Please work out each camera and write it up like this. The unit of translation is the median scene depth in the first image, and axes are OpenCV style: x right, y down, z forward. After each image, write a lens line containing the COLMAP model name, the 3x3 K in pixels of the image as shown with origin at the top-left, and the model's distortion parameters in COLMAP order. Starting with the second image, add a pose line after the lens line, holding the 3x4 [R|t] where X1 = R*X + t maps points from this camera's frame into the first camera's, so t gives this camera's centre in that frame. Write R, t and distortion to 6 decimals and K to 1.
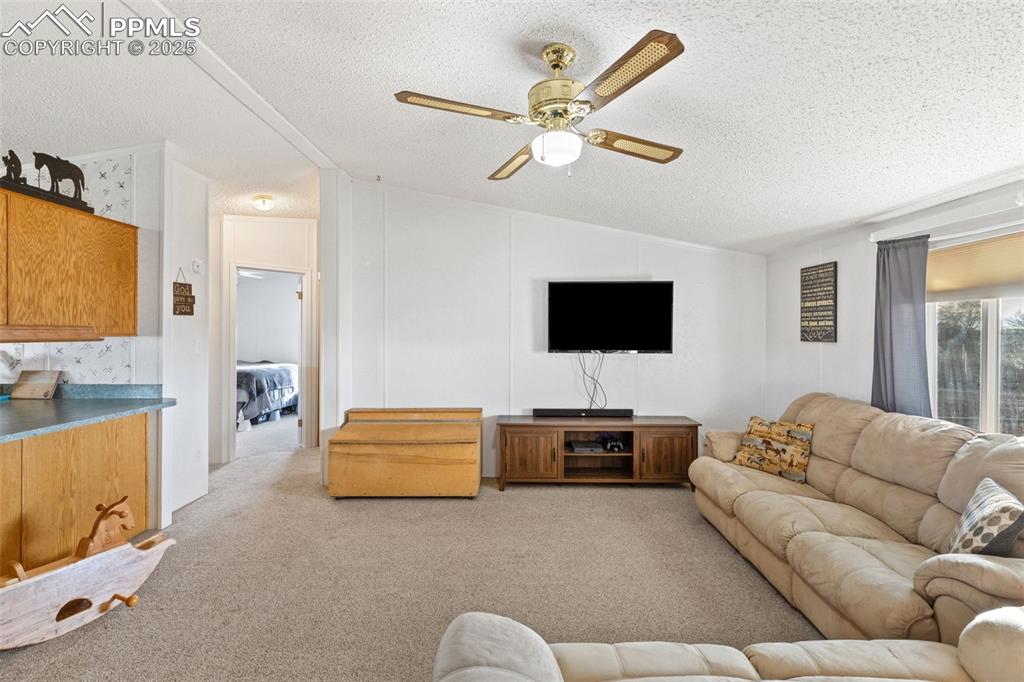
lens RADIAL K [[455.1, 0, 512.6], [0, 455.1, 336.9], [0, 0, 1]] dist [0.002021, 0.000124]
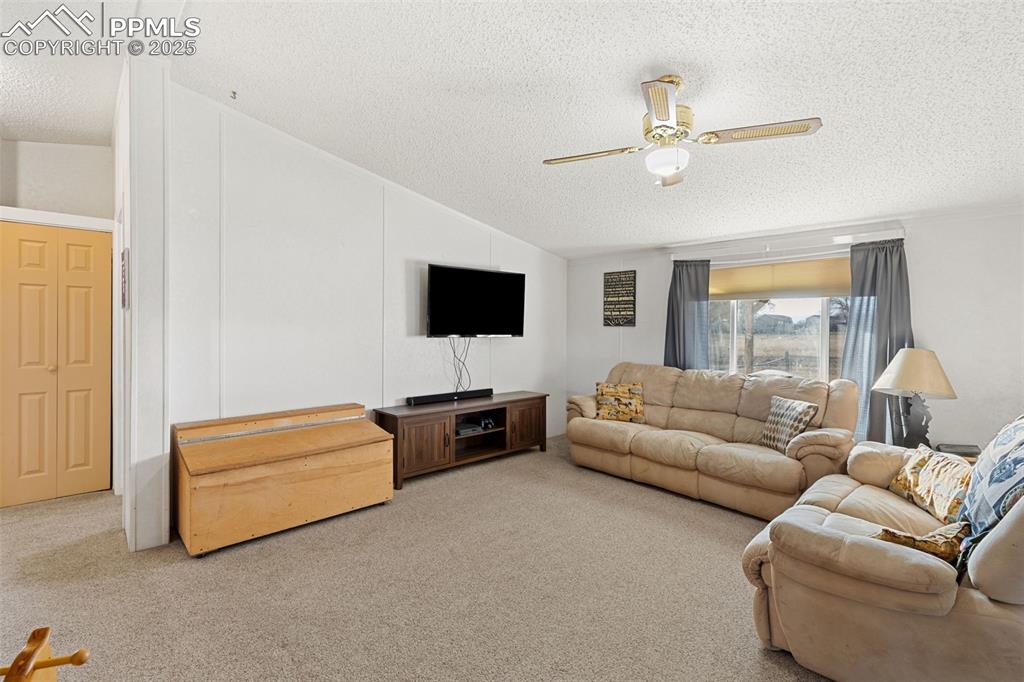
lens RADIAL K [[460.2, 0, 510.0], [0, 460.2, 332.7], [0, 0, 1]] dist [0.002042, 0.000237]
pose [[0.726233, -0.005096, 0.687430, -0.533998], [-0.000344, 0.999970, 0.007776, 0.019128], [-0.687448, -0.005884, 0.726209, 0.196431]]
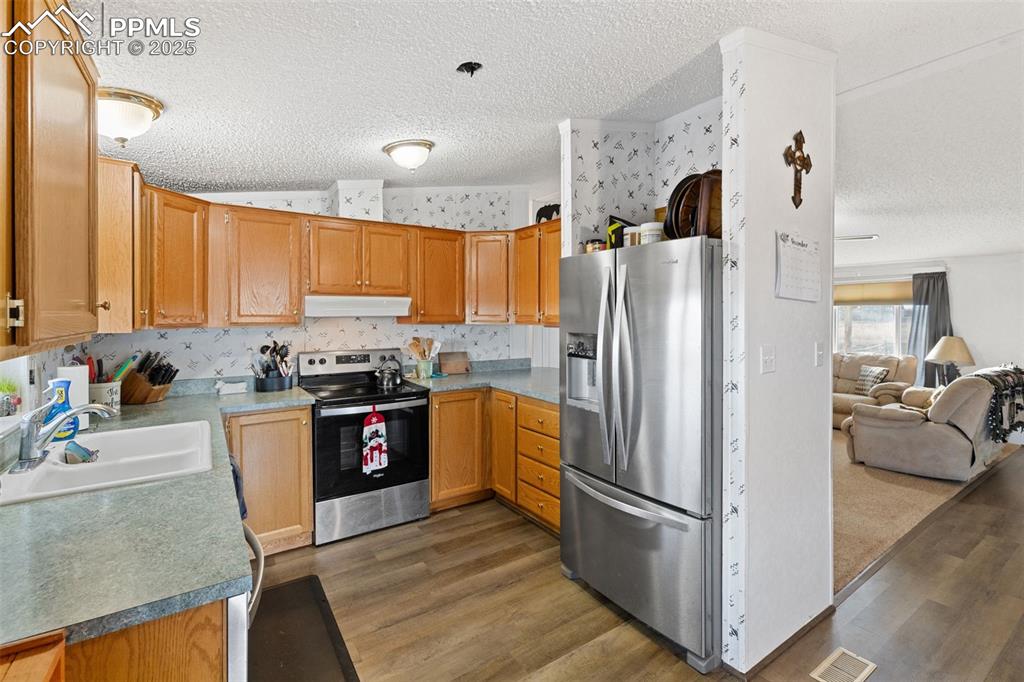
lens RADIAL K [[453.4, 0, 511.0], [0, 453.4, 320.6], [0, 0, 1]] dist [-0.001512, -0.000143]
pose [[0.829898, -0.009662, 0.557832, -1.378578], [0.008488, 0.999953, 0.004692, -0.014685], [-0.557851, 0.000841, 0.829941, -0.115349]]
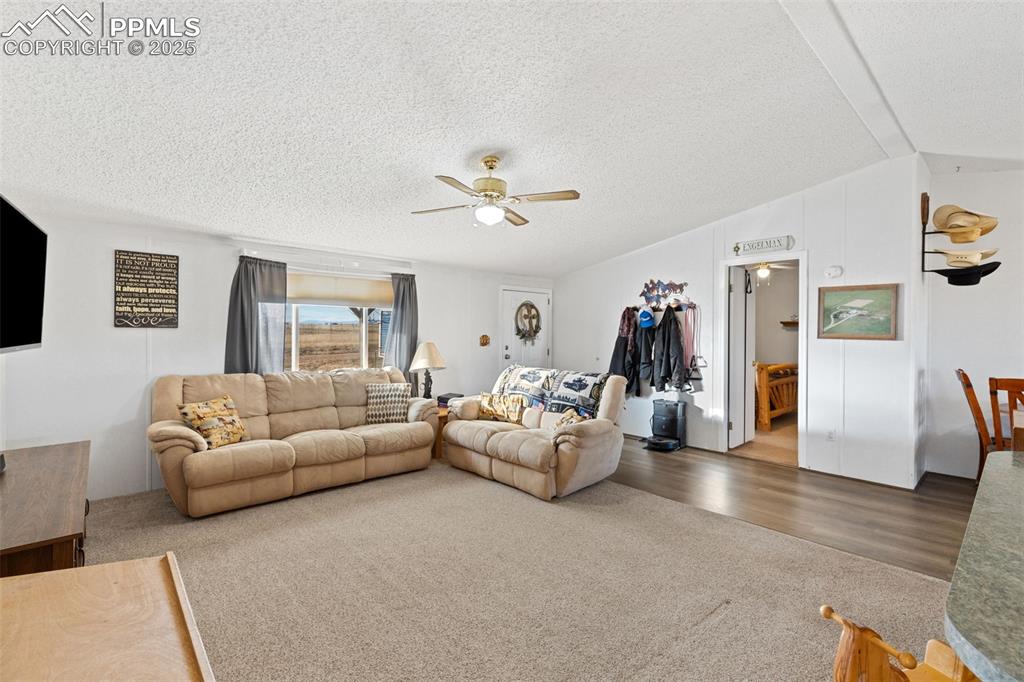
lens RADIAL K [[455.1, 0, 512.6], [0, 455.1, 336.9], [0, 0, 1]] dist [0.002021, 0.000124]
pose [[-0.676302, -0.009861, 0.736559, -0.620751], [0.001660, 0.999887, 0.014911, 0.016809], [-0.736623, 0.011307, -0.676209, 1.060117]]
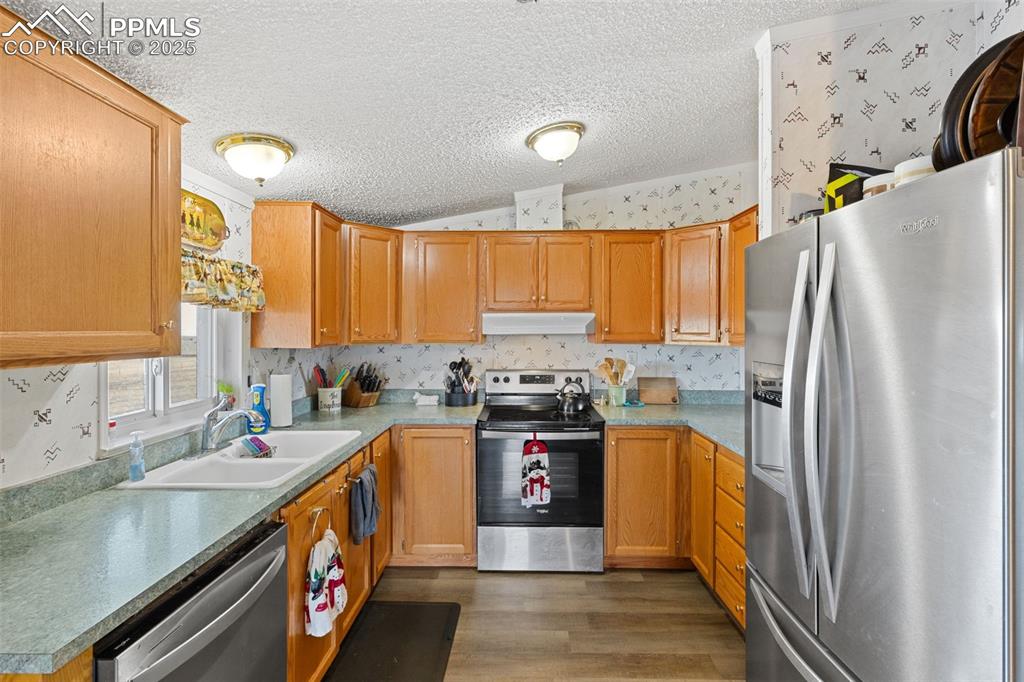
lens RADIAL K [[447.6, 0, 518.3], [0, 447.6, 333.9], [0, 0, 1]] dist [0.000716, -0.000167]
pose [[0.999922, -0.001652, -0.012365, -1.154679], [0.001585, 0.999984, -0.005436, -0.017526], [0.012374, 0.005416, 0.999909, -0.032126]]
